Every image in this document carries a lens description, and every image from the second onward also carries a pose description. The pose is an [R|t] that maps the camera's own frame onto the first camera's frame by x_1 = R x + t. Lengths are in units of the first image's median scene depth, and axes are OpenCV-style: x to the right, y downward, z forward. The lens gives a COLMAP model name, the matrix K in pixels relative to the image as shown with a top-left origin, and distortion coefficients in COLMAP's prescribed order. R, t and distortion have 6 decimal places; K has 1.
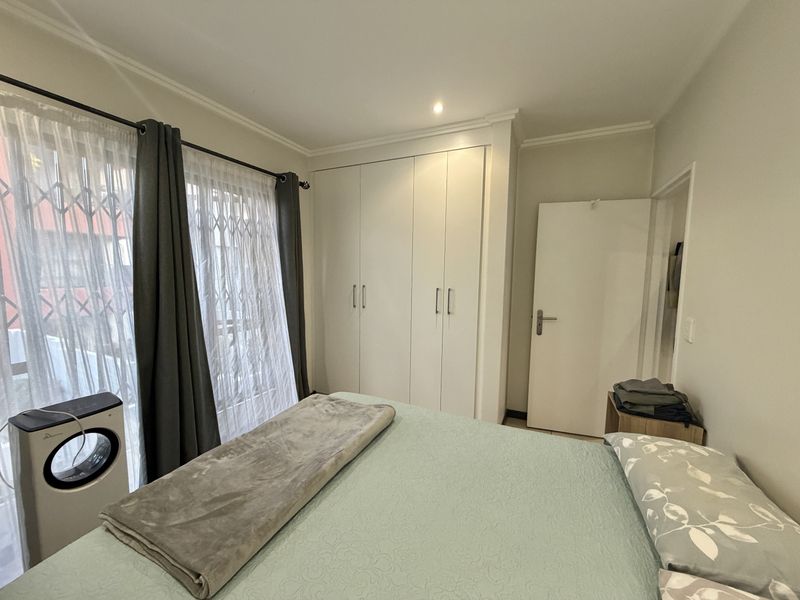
lens RADIAL K [[316.1, 0, 398.0], [0, 316.1, 297.1], [0, 0, 1]] dist [0.000774, 0.000141]
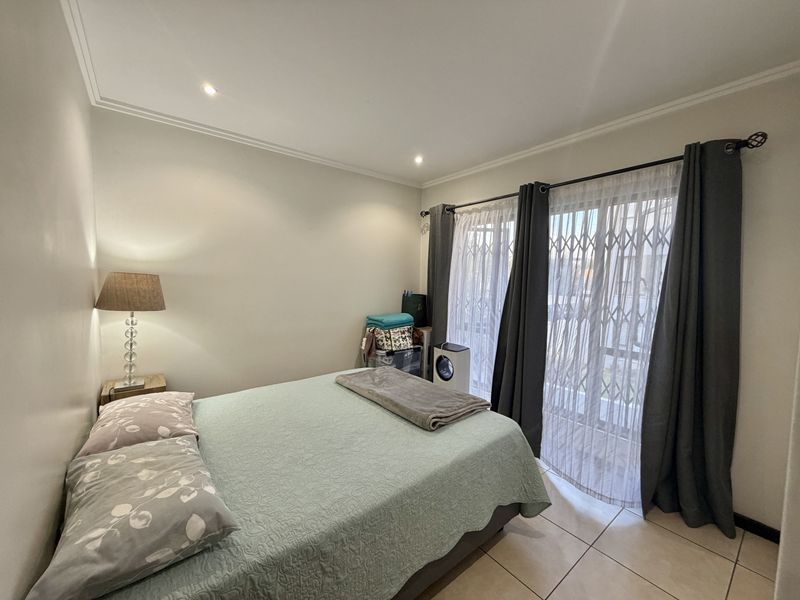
lens RADIAL K [[316.1, 0, 398.0], [0, 316.1, 297.1], [0, 0, 1]] dist [0.000774, 0.000141]
pose [[-0.457760, 0.032739, -0.888473, 0.749501], [-0.106199, 0.990153, 0.091202, -0.090967], [0.882710, 0.136104, -0.449776, 1.067264]]
